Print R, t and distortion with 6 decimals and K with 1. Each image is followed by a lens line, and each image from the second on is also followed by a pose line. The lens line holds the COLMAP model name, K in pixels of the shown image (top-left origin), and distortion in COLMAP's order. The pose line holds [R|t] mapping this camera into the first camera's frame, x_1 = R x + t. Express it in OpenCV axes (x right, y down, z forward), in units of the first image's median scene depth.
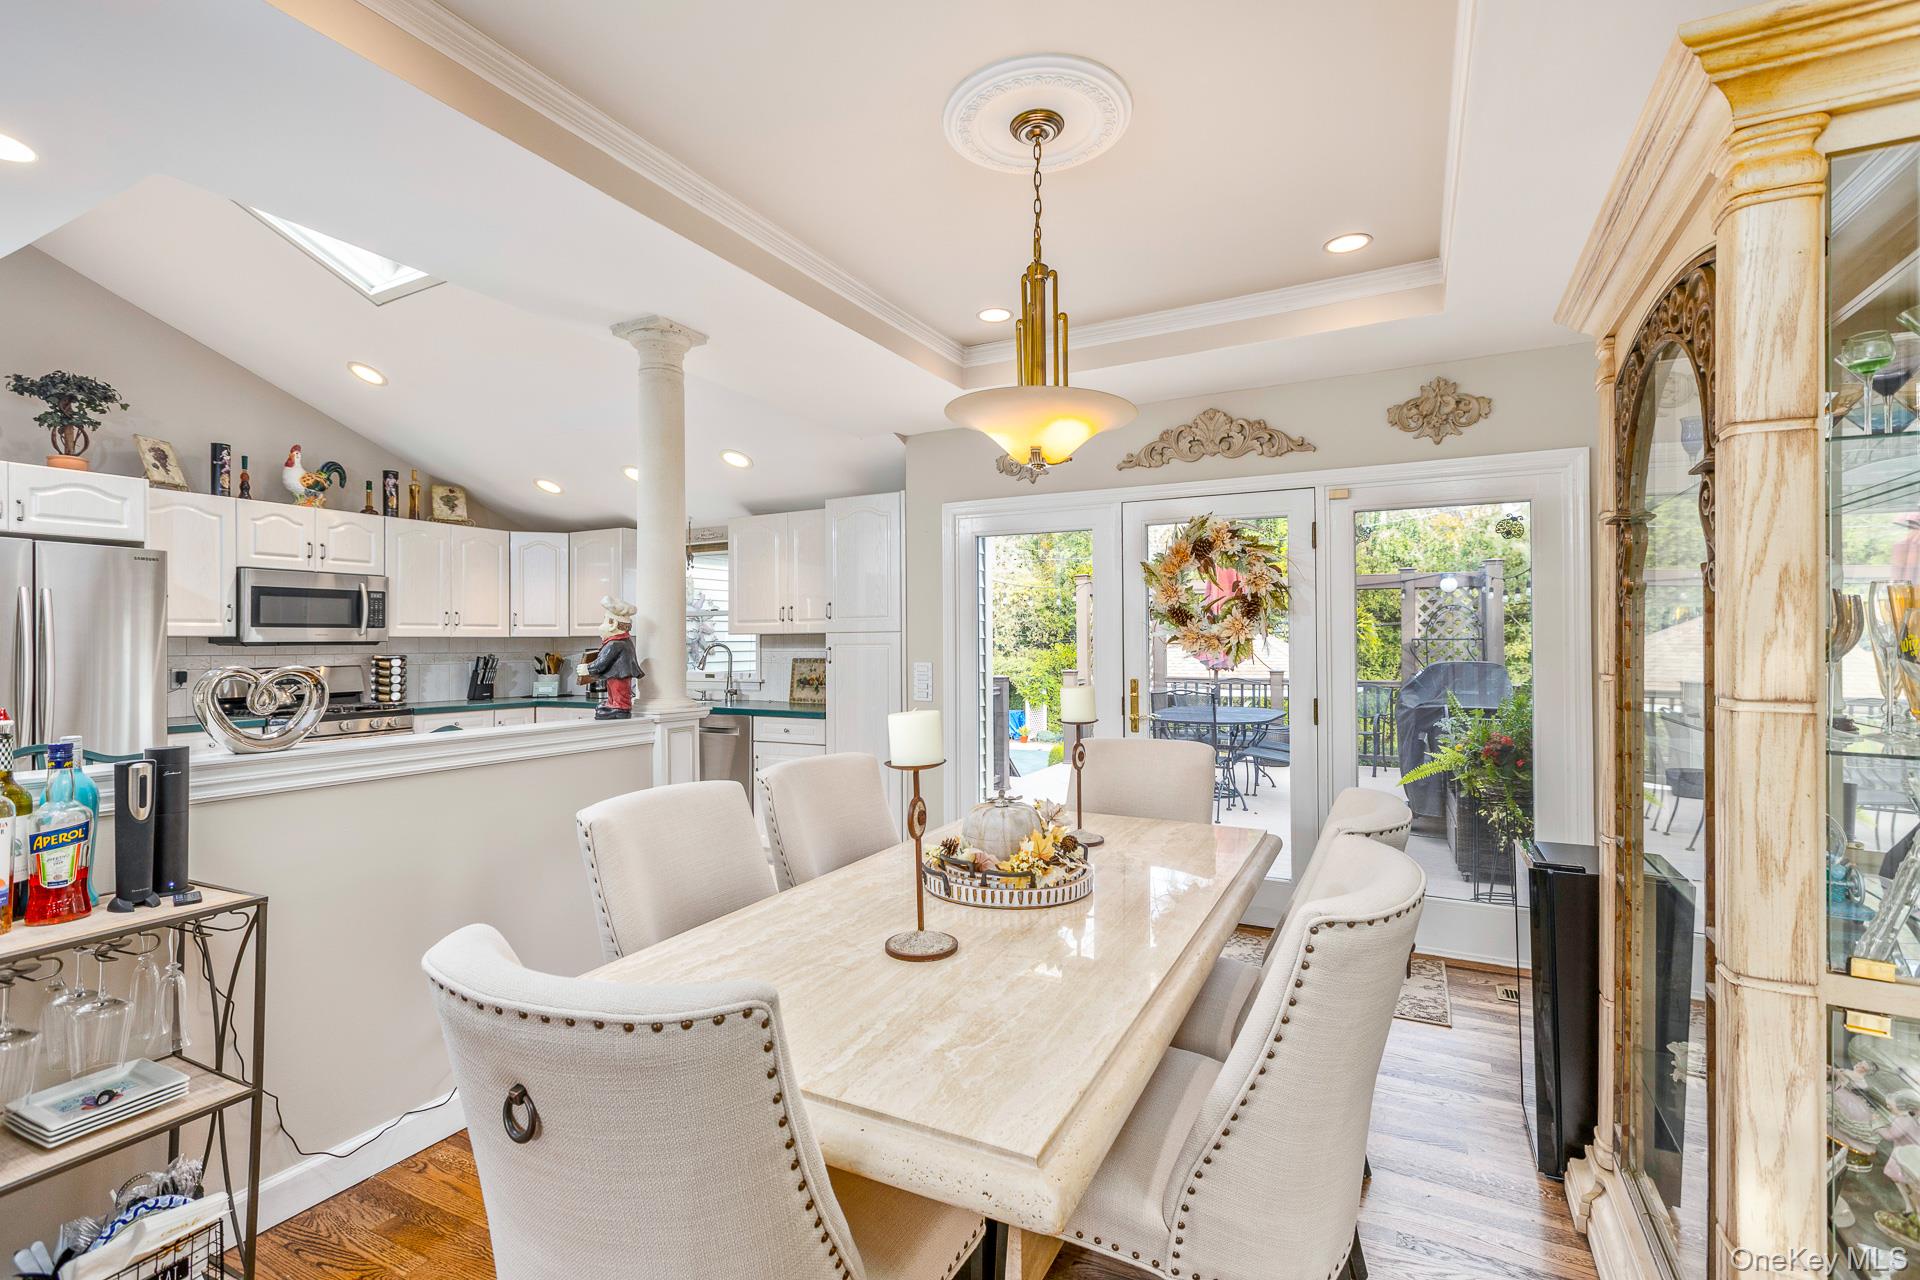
lens RADIAL K [[859.2, 0, 961.5], [0, 859.2, 641.7], [0, 0, 1]] dist [0.003184, -0.002590]
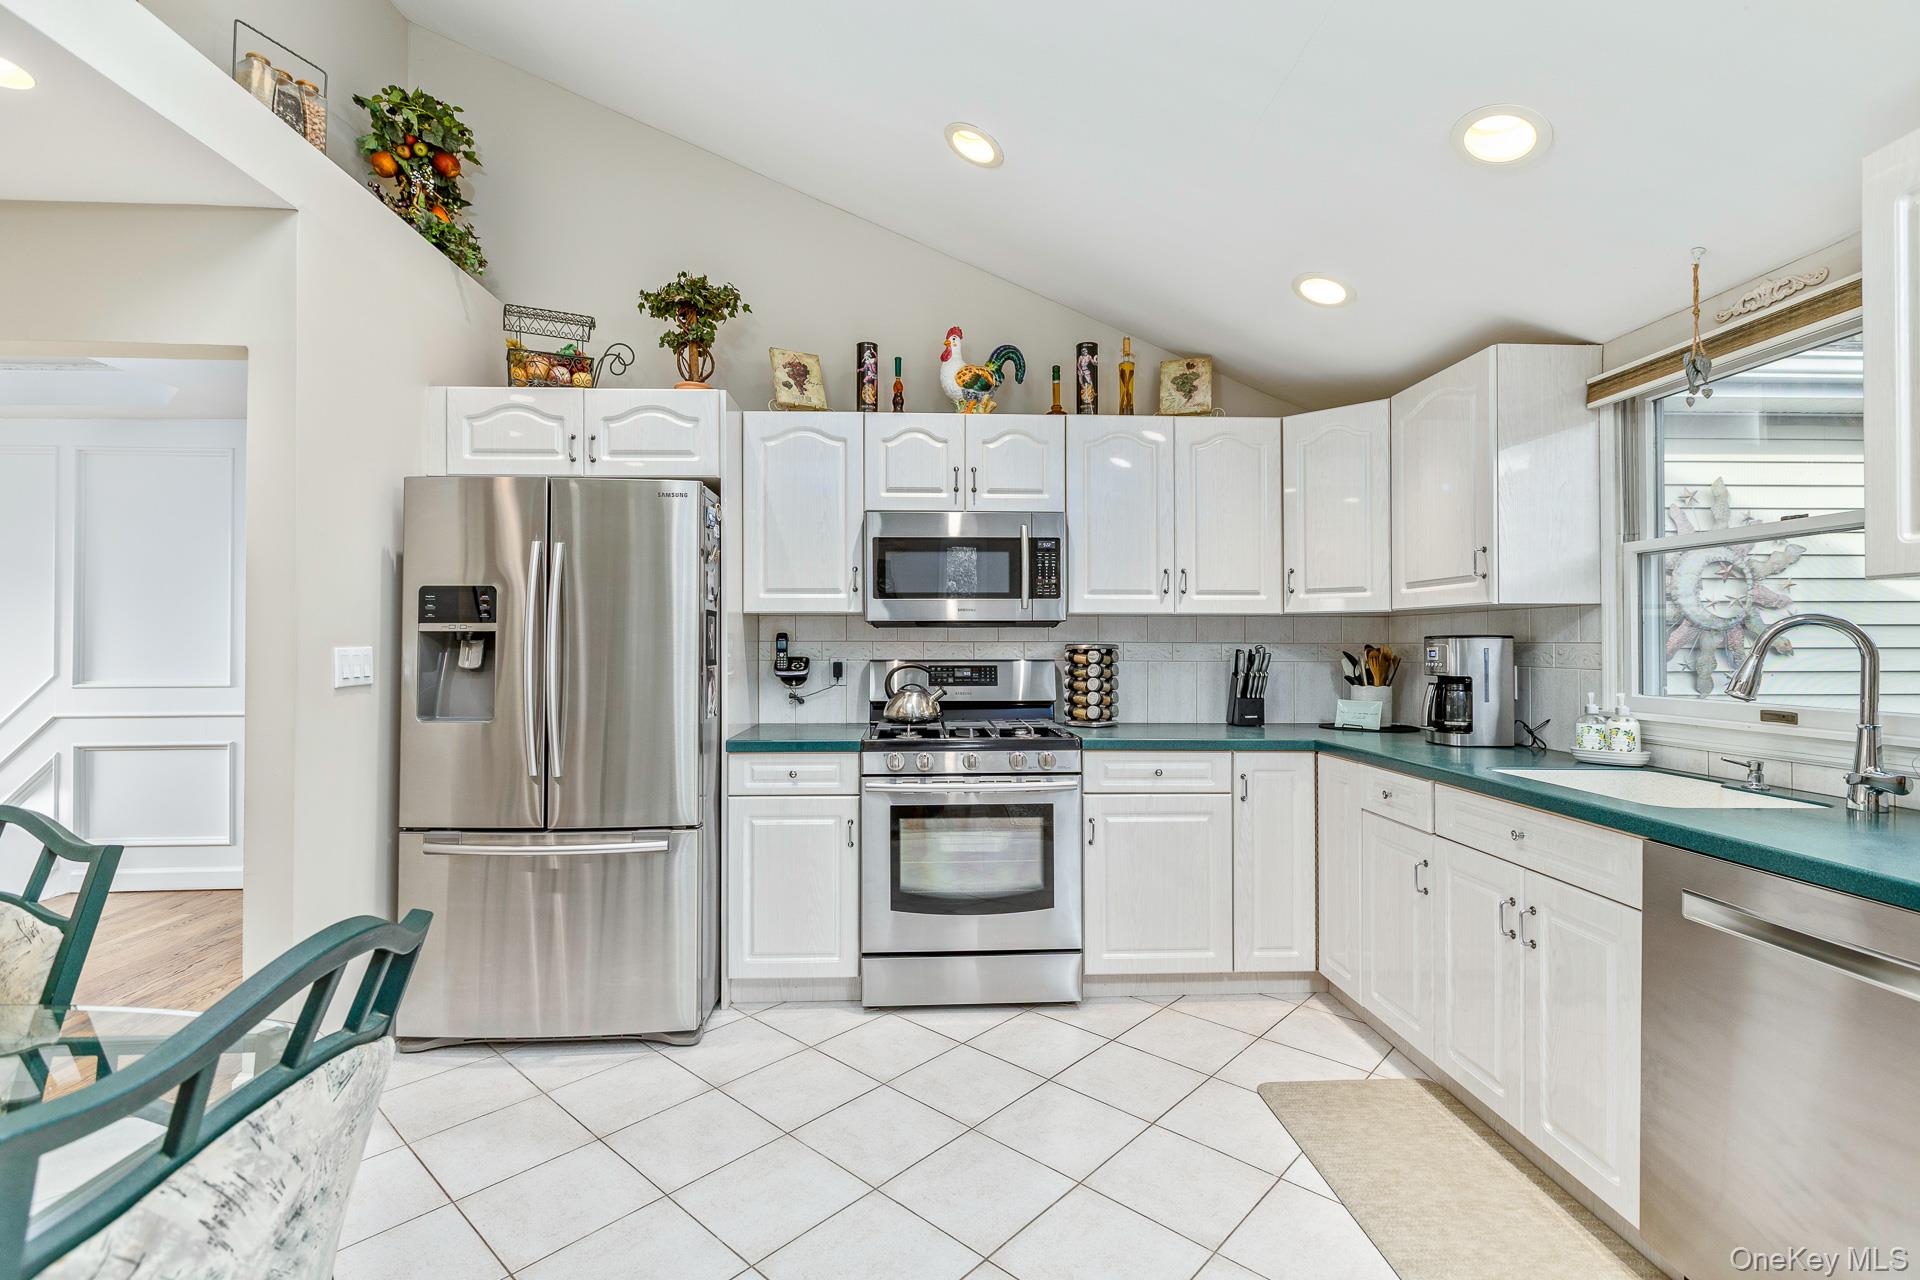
lens RADIAL K [[859.2, 0, 969.3], [0, 859.2, 620.4], [0, 0, 1]] dist [0.003184, -0.002590]
pose [[0.507411, -0.015851, -0.861558, -0.216793], [-0.001137, 0.999818, -0.019065, 0.012539], [0.861703, 0.010653, 0.507301, 0.740448]]
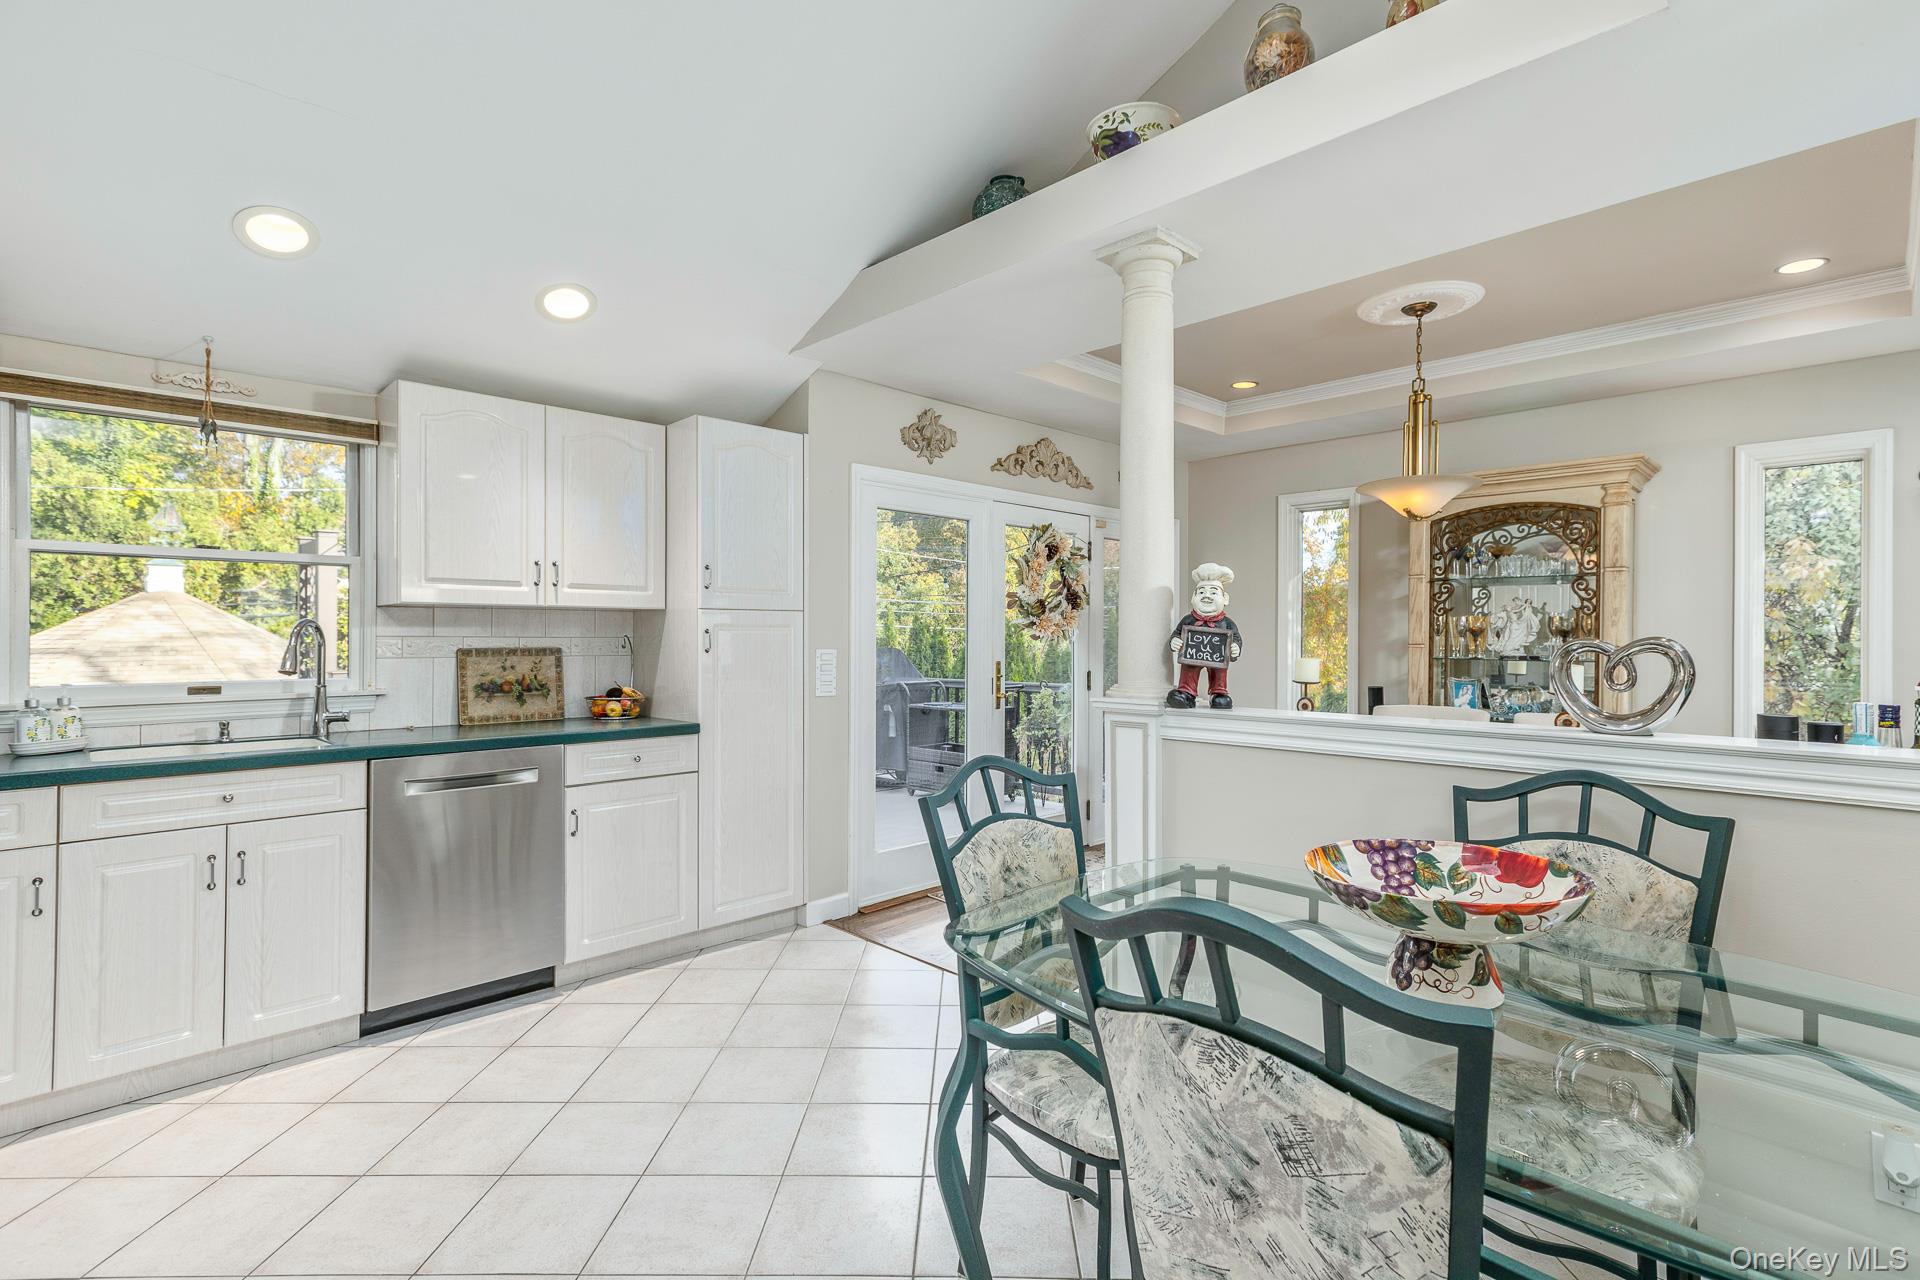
lens RADIAL K [[942.2, 0, 965.5], [0, 942.2, 642.0], [0, 0, 1]] dist [0.002666, 0.002956]
pose [[0.291009, -0.000574, 0.956720, -0.868727], [-0.005241, 0.999984, 0.002194, 0.014459], [-0.956706, -0.005653, 0.291002, 0.608644]]
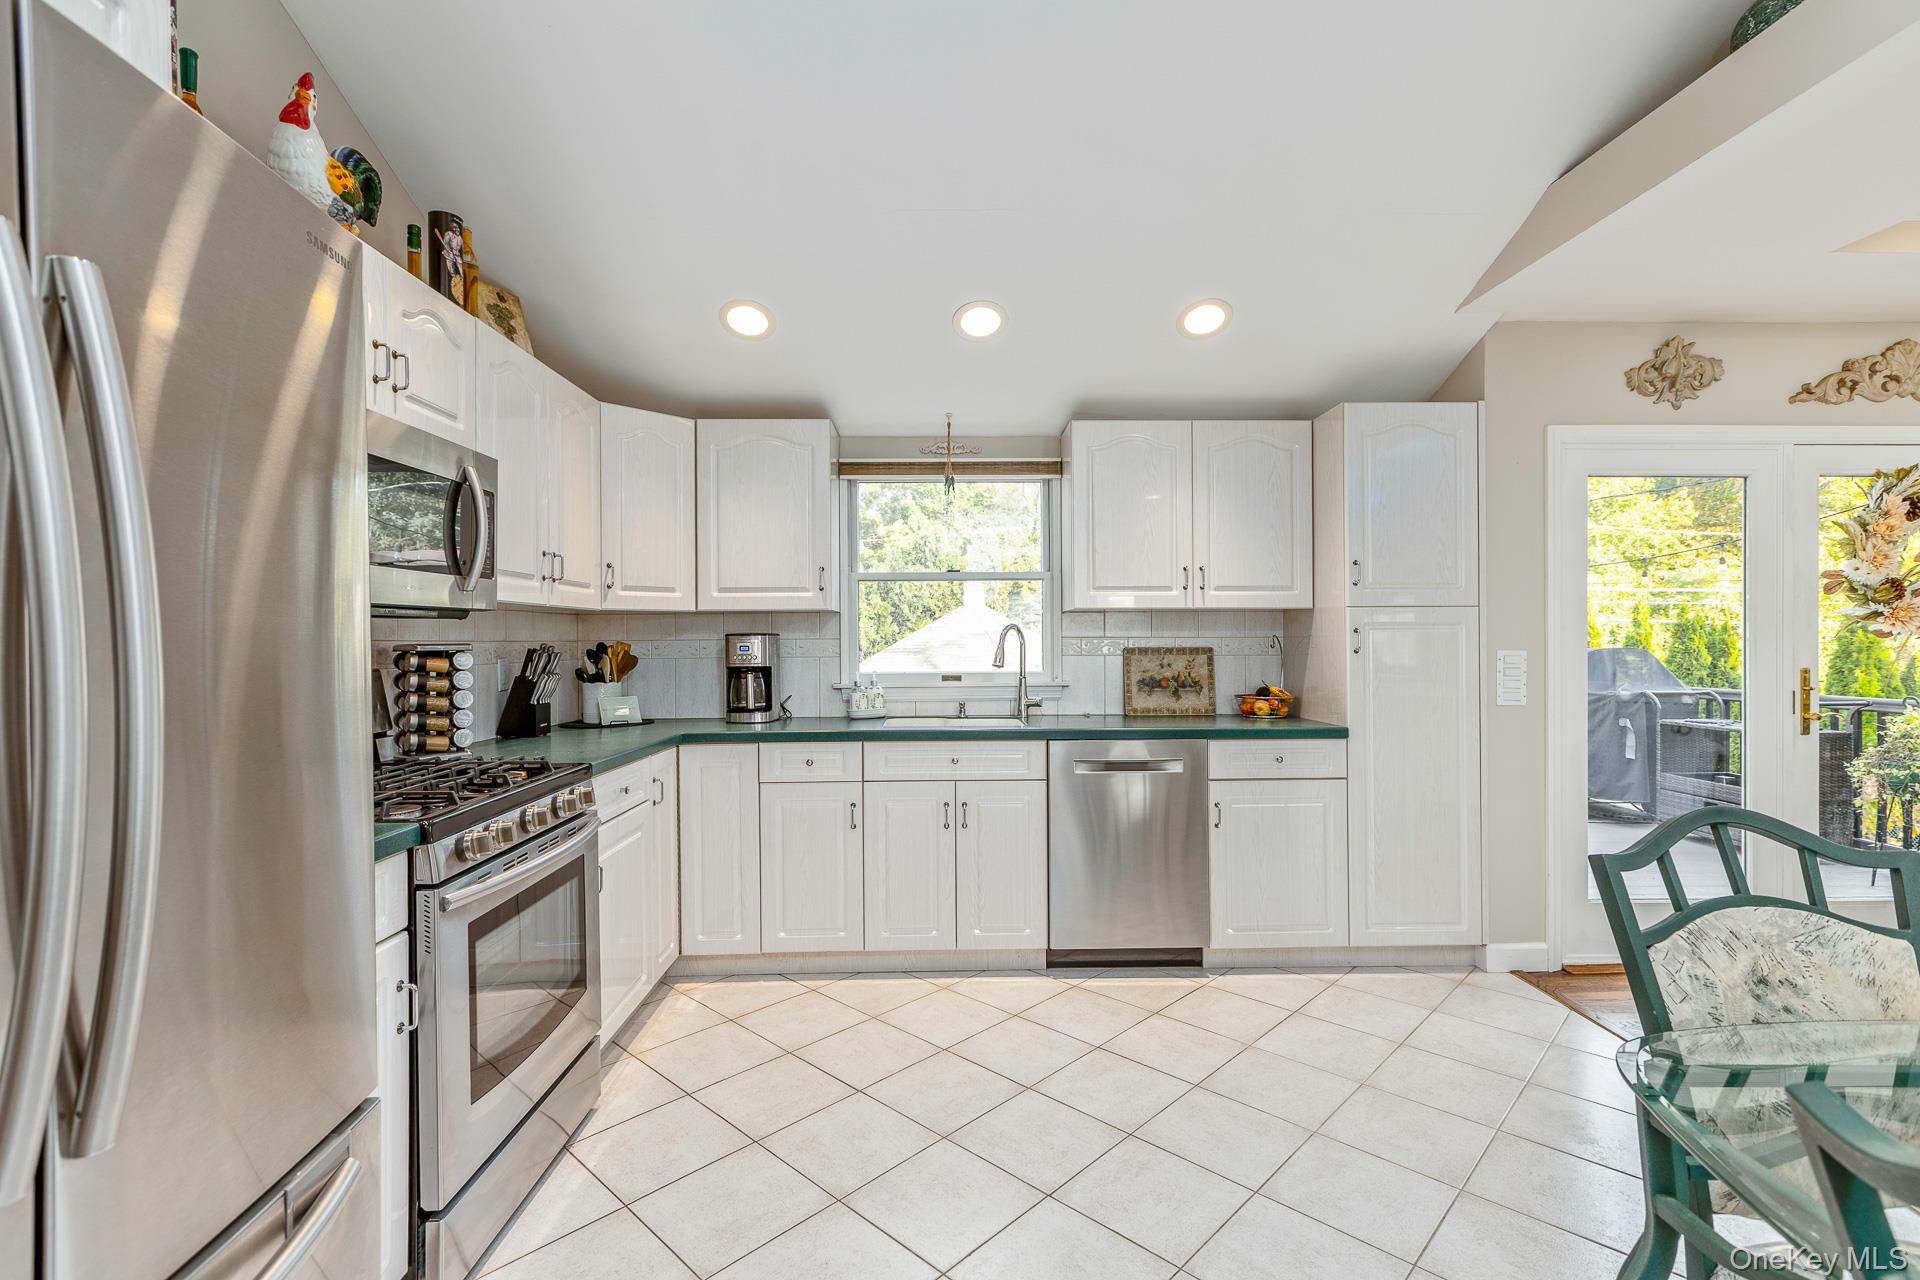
lens RADIAL K [[859.2, 0, 960.4], [0, 859.2, 636.3], [0, 0, 1]] dist [0.003184, -0.002590]
pose [[0.879389, 0.001199, 0.476103, -0.766350], [-0.001232, 0.999999, -0.000243, 0.013601], [-0.476103, -0.000373, 0.879389, 0.597884]]
